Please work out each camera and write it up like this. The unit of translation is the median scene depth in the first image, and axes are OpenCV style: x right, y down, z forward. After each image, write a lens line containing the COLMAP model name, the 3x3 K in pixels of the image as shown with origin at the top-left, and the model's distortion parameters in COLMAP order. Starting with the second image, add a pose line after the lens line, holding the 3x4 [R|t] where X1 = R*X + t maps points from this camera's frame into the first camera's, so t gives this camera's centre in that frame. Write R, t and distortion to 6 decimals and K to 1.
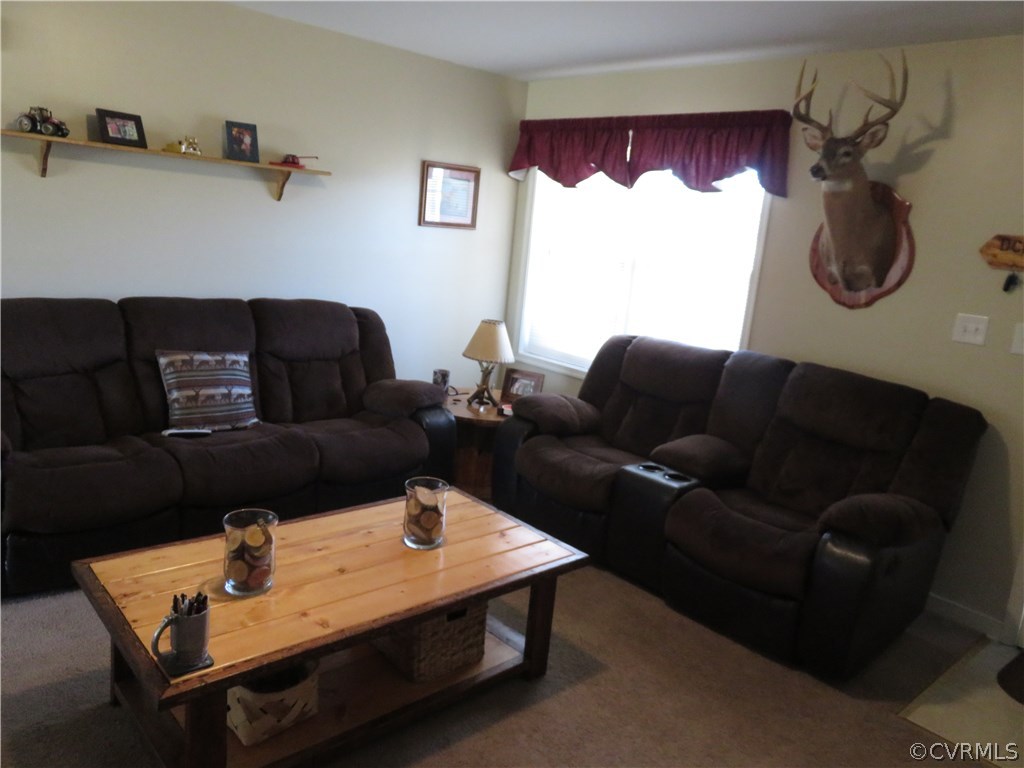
lens RADIAL K [[760.8, 0, 509.9], [0, 760.8, 384.4], [0, 0, 1]] dist [-0.007345, -0.006463]
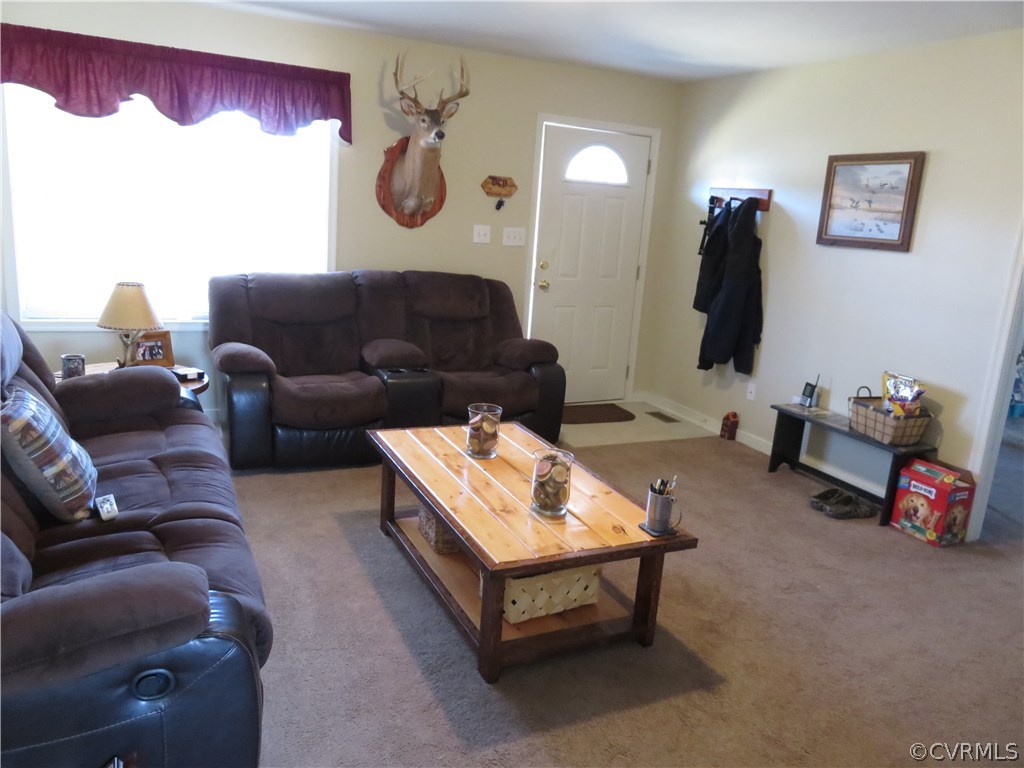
lens RADIAL K [[760.8, 0, 511.3], [0, 760.8, 381.2], [0, 0, 1]] dist [-0.007345, -0.006463]
pose [[0.270476, -0.292246, 0.917298, -0.868457], [0.157155, 0.953435, 0.257420, -0.163454], [-0.949813, 0.074532, 0.303809, 0.413316]]
